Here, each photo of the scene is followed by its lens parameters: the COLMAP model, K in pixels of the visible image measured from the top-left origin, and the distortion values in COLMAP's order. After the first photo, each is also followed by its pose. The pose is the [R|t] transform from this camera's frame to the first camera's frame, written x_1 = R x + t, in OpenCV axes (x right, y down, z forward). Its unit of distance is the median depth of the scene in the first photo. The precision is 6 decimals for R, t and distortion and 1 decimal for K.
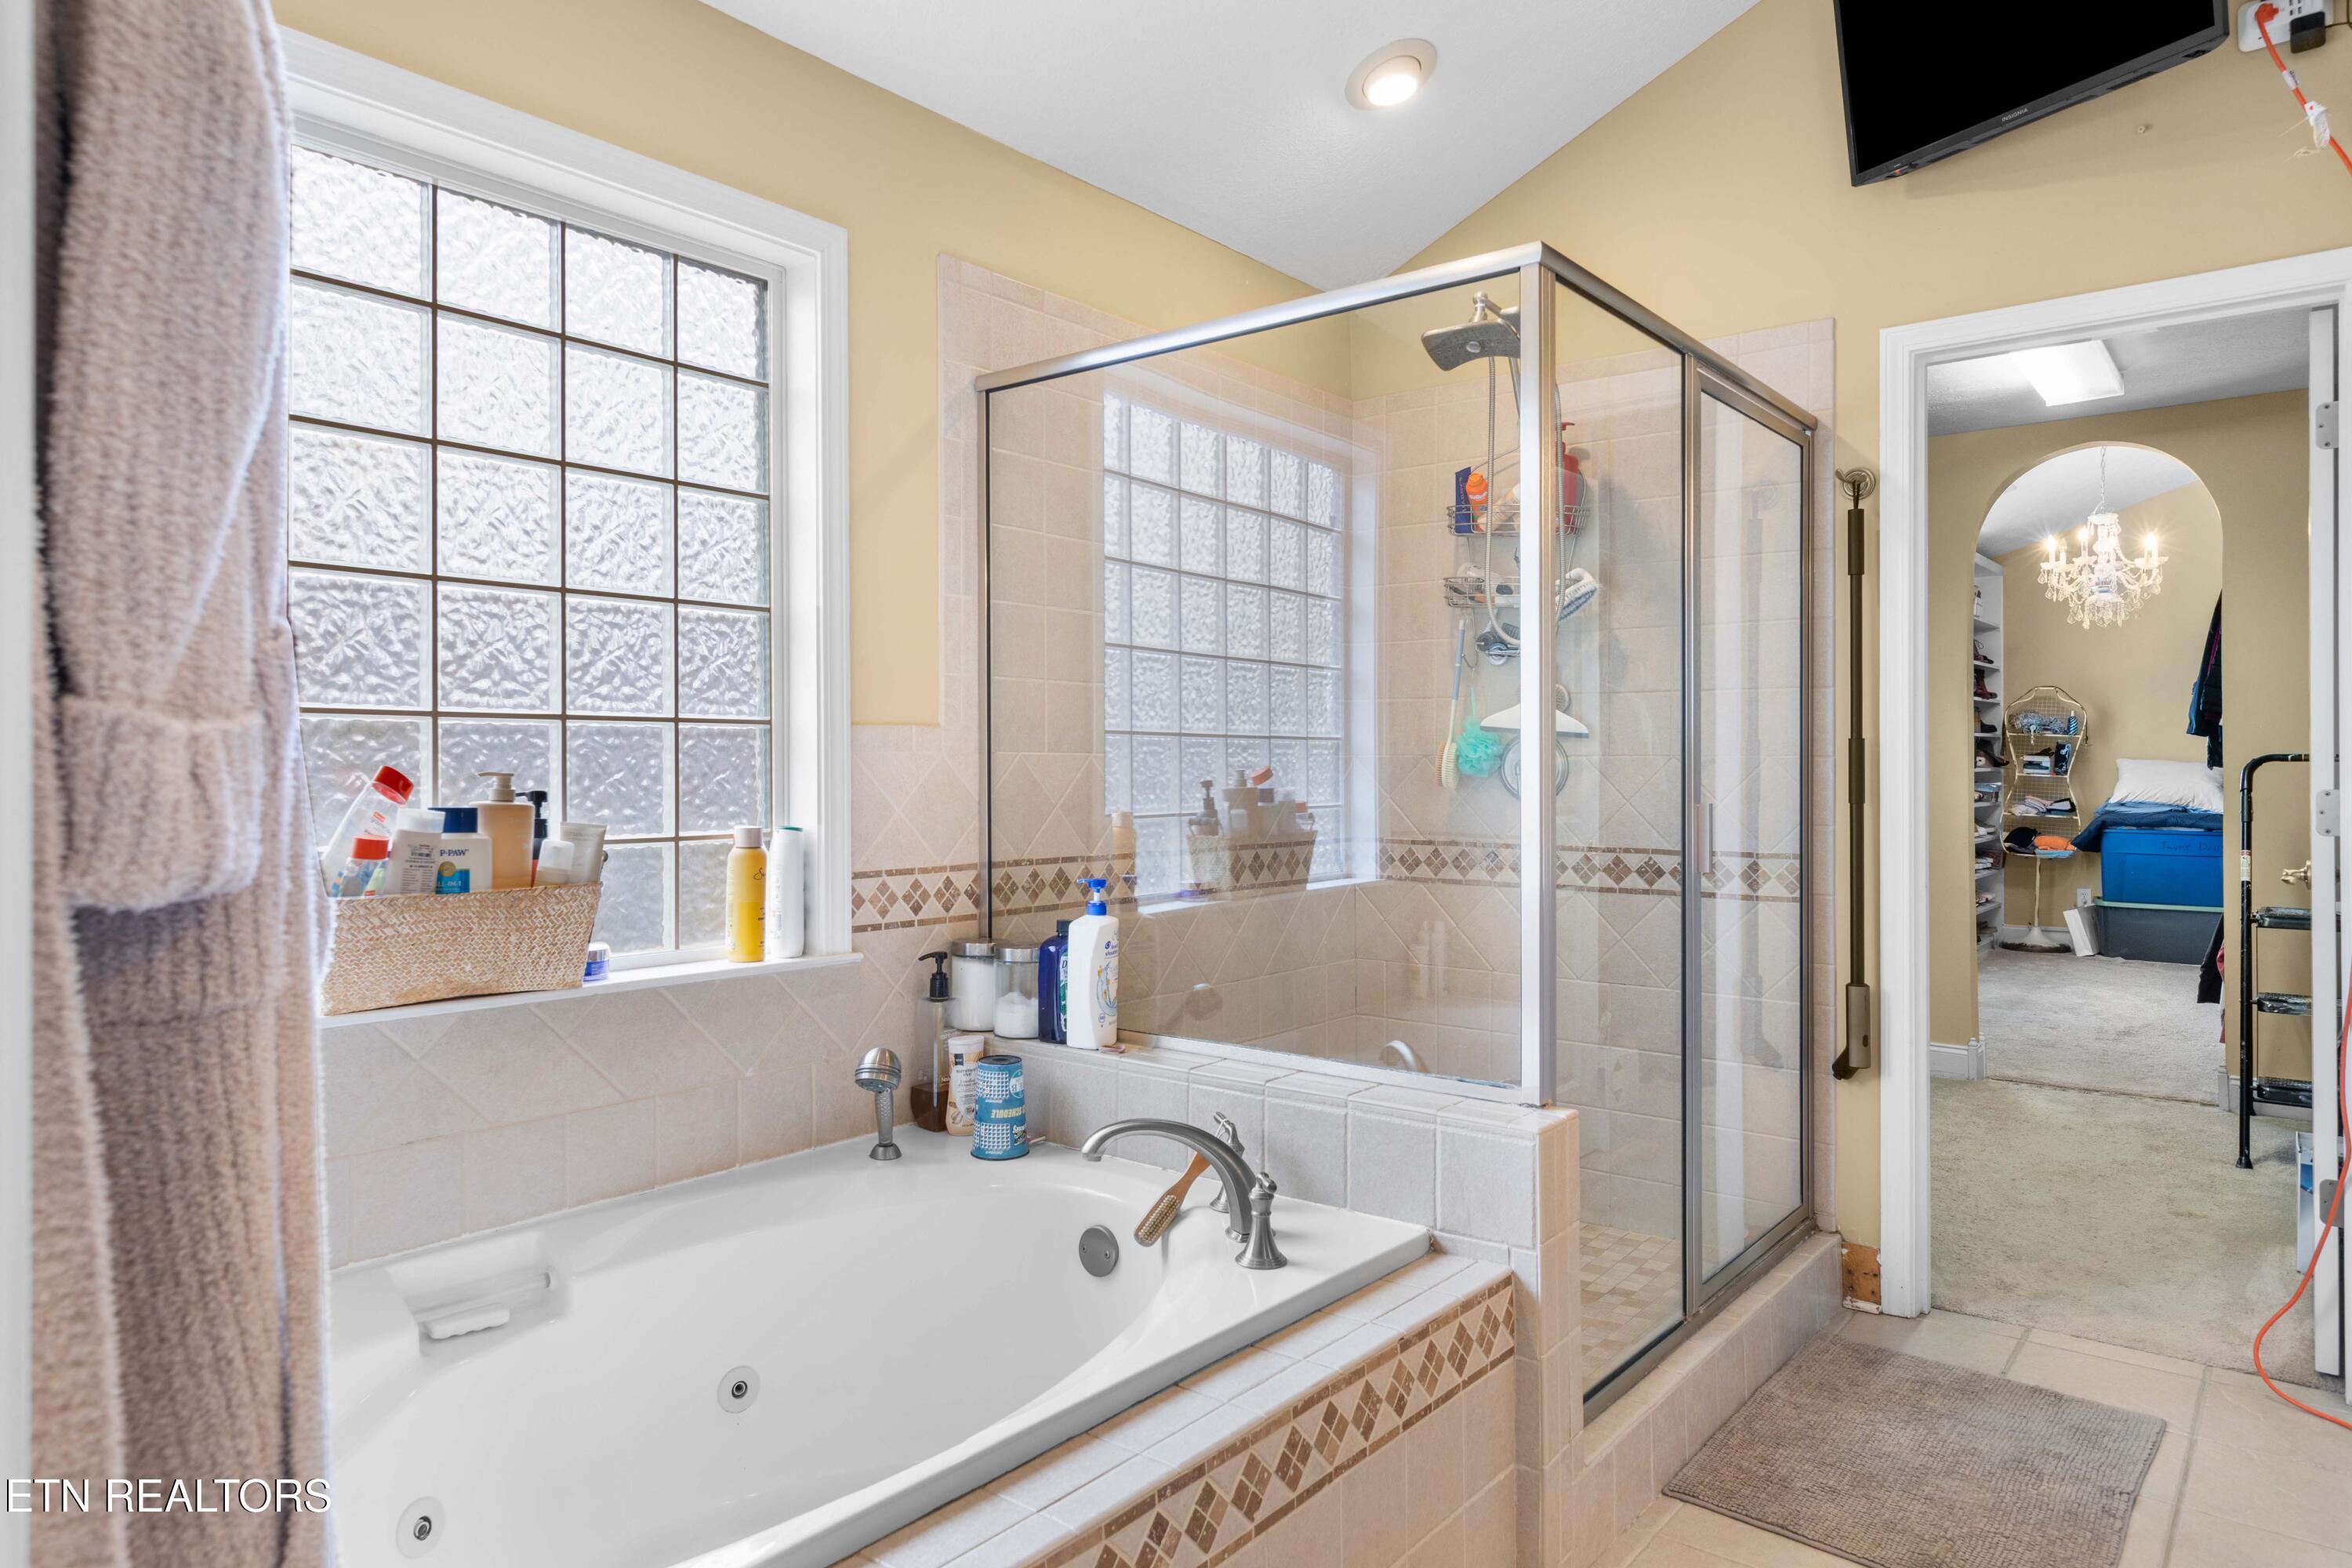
lens RADIAL K [[1444.2, 0, 1176.0], [0, 1444.2, 784.0], [0, 0, 1]] dist [0.006632, -0.002936]
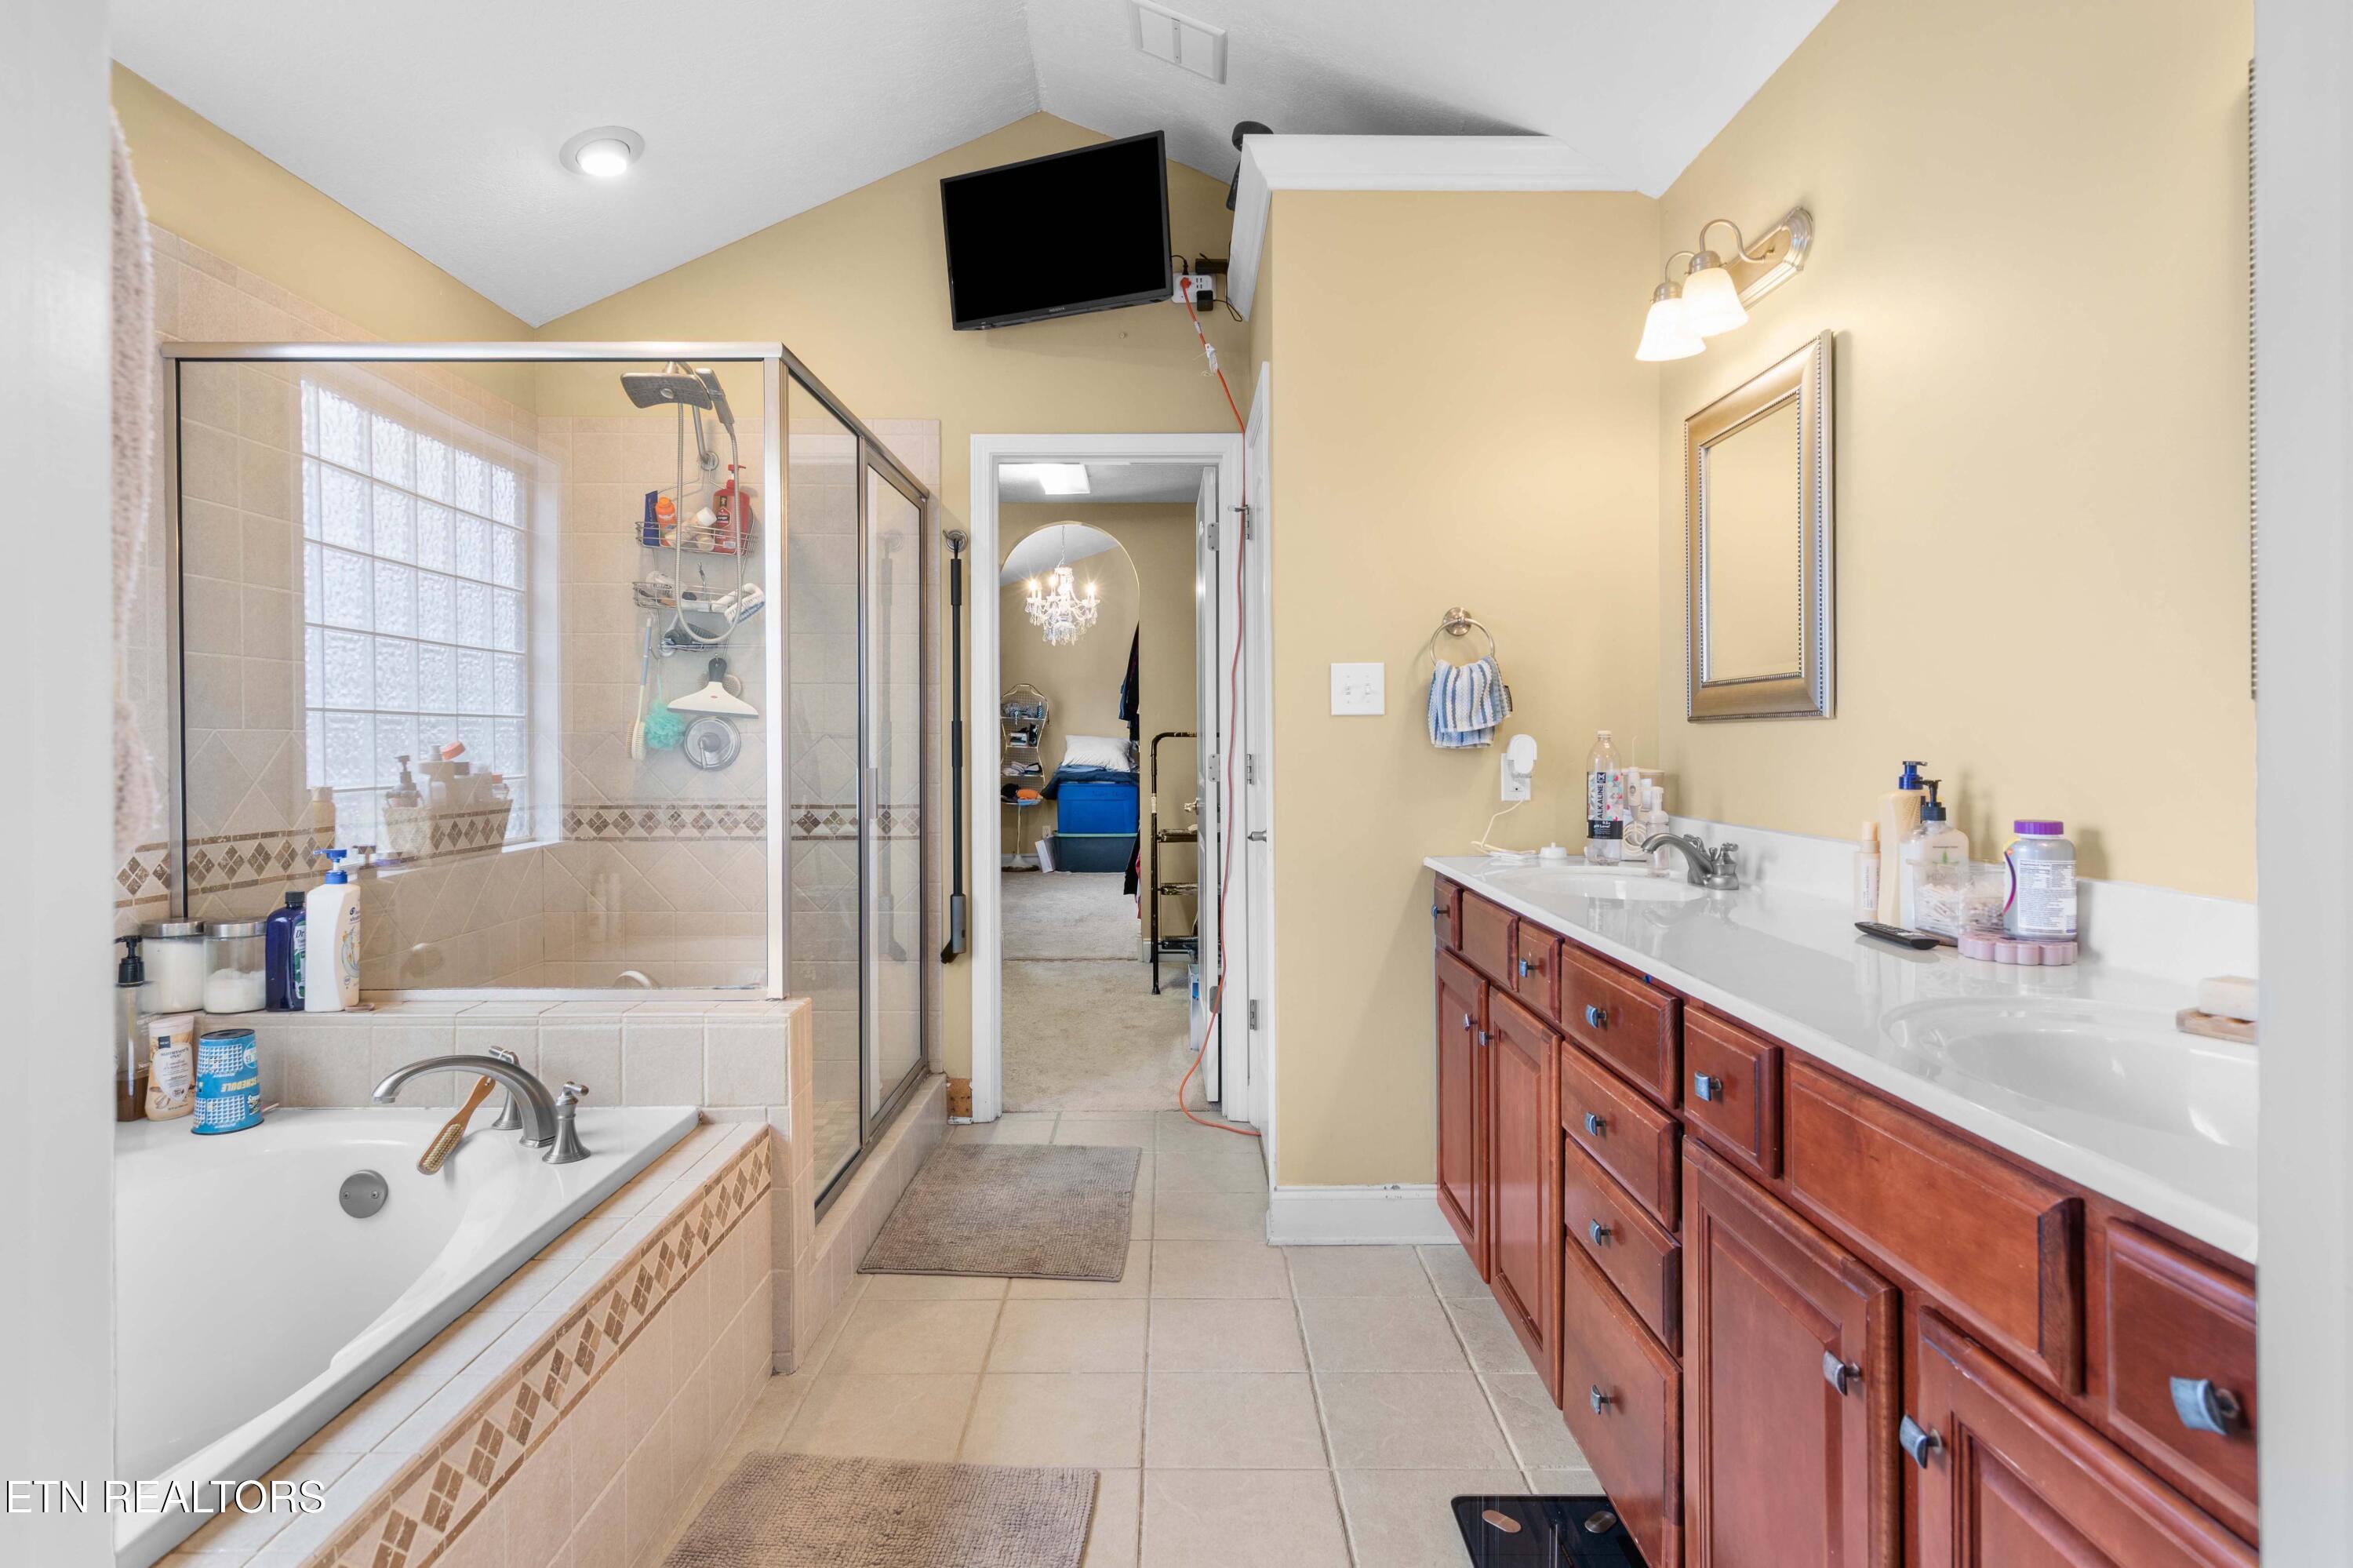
lens RADIAL K [[1211.3, 0, 1176.5], [0, 1211.3, 784.0], [0, 0, 1]] dist [-0.001049, -0.000046]
pose [[0.776722, -0.024801, 0.629355, -0.112384], [0.010222, 0.999589, 0.026775, 0.000560], [-0.629761, -0.014363, 0.776656, -0.058566]]
